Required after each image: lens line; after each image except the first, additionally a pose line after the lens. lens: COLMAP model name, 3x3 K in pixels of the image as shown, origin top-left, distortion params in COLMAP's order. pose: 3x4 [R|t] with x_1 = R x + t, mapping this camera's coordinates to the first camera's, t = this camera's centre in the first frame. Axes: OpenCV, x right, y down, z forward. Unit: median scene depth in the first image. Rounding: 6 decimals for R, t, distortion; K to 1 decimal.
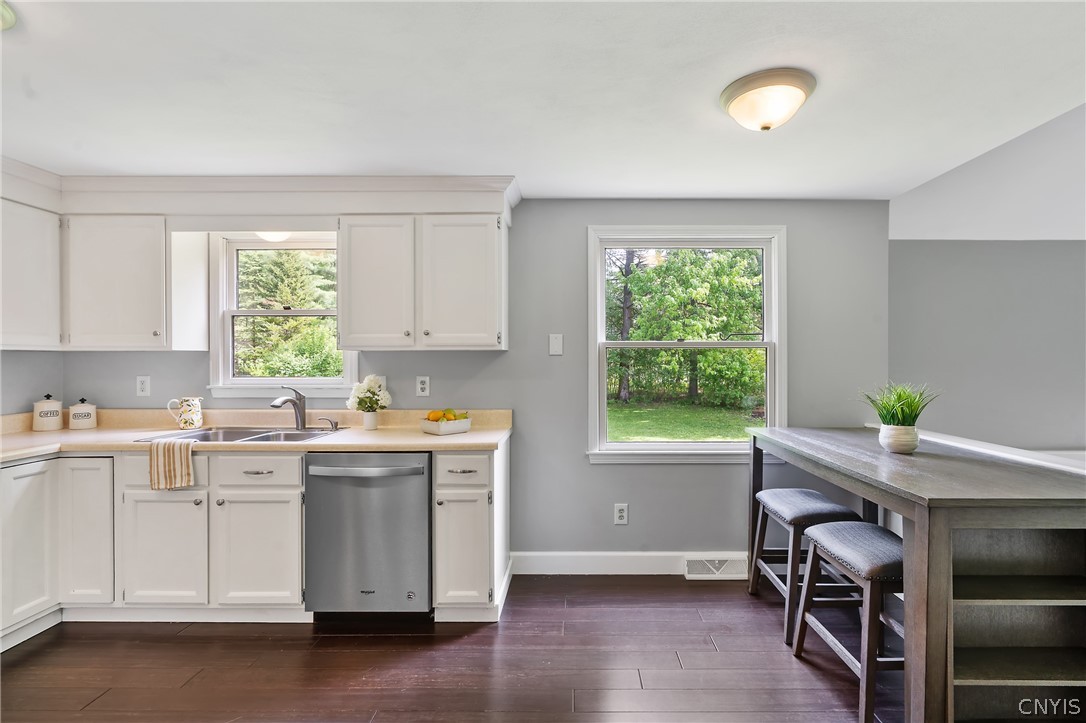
lens RADIAL K [[494.5, 0, 571.3], [0, 494.5, 363.8], [0, 0, 1]] dist [0.000171, 0.000180]
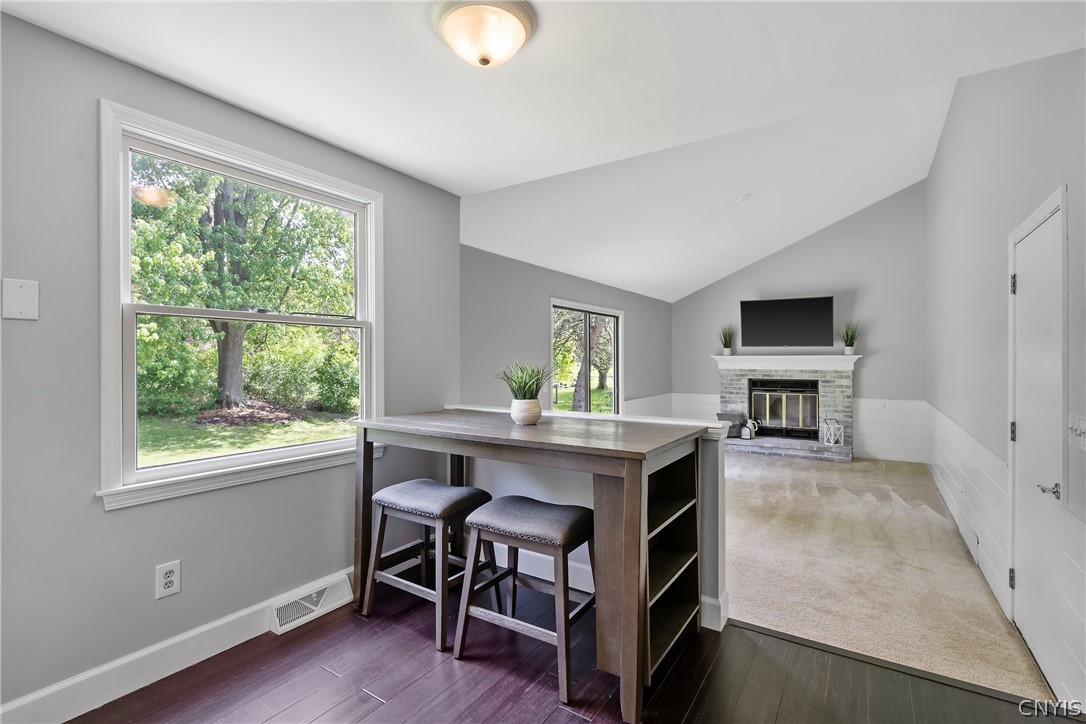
lens RADIAL K [[494.1, 0, 528.6], [0, 494.1, 361.1], [0, 0, 1]] dist [0.001379, 0.000277]
pose [[0.561184, -0.000248, 0.827691, -0.171004], [0.004737, 0.999985, -0.002912, 0.031647], [-0.827678, 0.005555, 0.561176, 0.277592]]
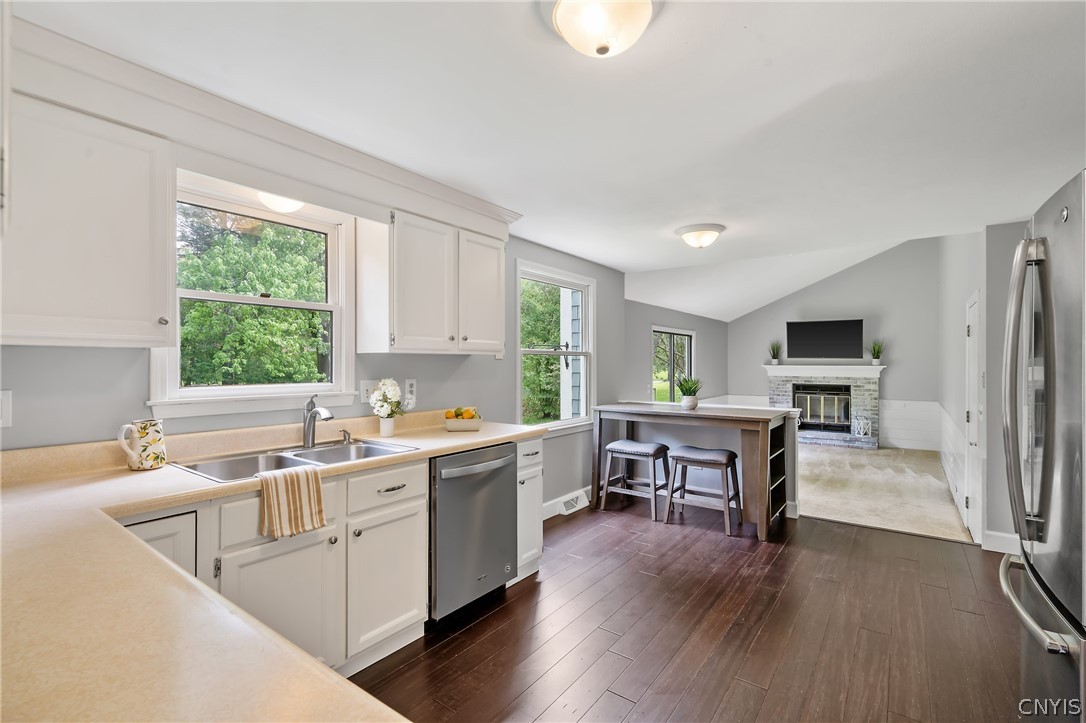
lens RADIAL K [[494.1, 0, 528.6], [0, 494.1, 360.6], [0, 0, 1]] dist [0.001379, 0.000277]
pose [[0.600004, 0.006417, 0.799971, -1.004921], [0.001844, 0.999954, -0.009404, -0.002293], [-0.799995, 0.007117, 0.599965, 0.220324]]
